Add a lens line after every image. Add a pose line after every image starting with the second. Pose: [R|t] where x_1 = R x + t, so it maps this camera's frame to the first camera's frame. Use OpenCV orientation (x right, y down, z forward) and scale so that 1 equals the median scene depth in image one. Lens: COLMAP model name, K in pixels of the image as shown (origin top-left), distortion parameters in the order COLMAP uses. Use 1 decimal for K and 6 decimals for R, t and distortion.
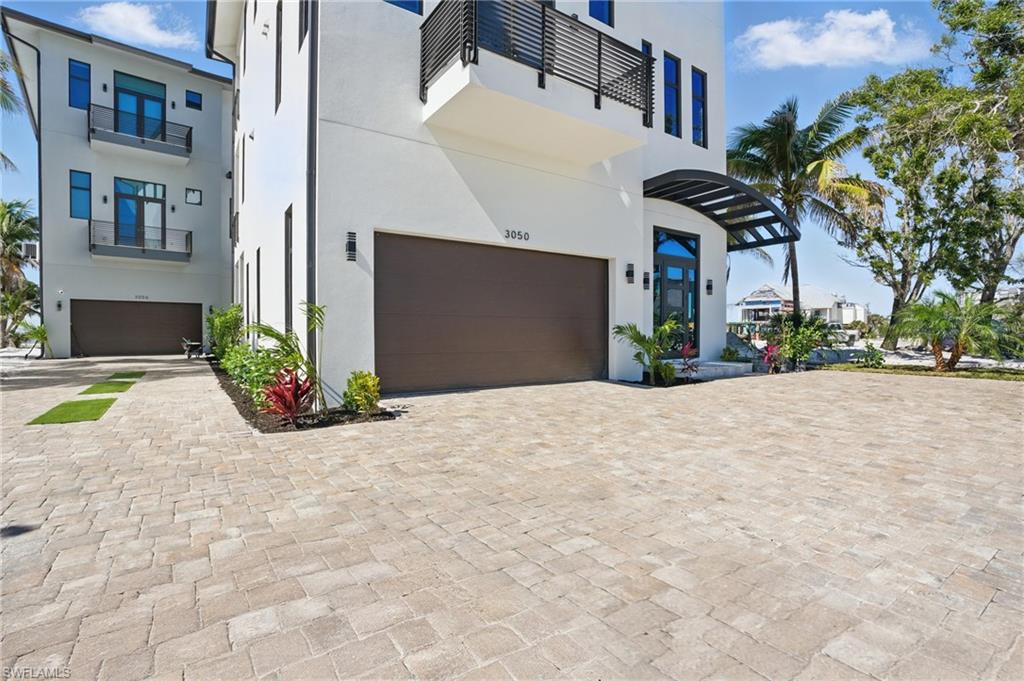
lens RADIAL K [[473.4, 0, 511.1], [0, 473.4, 341.0], [0, 0, 1]] dist [-0.063521, 0.016982]
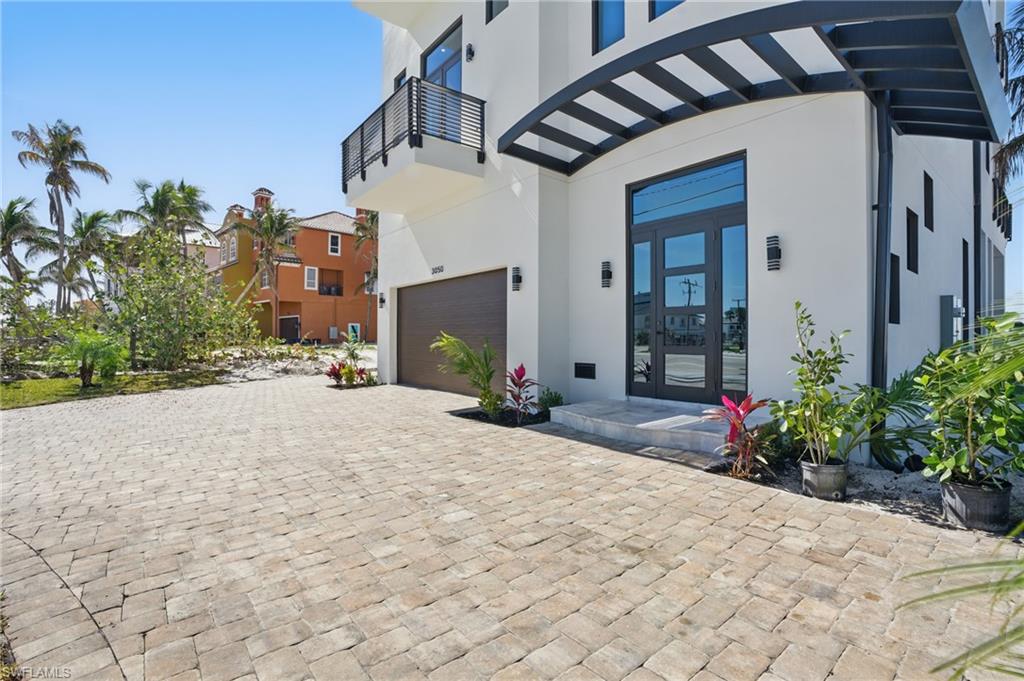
lens RADIAL K [[473.4, 0, 512.4], [0, 473.4, 341.7], [0, 0, 1]] dist [-0.063521, 0.016982]
pose [[0.086360, 0.009377, -0.996220, 1.266348], [-0.016159, 0.999837, 0.008010, -0.047491], [0.996133, 0.015406, 0.086498, 1.084252]]
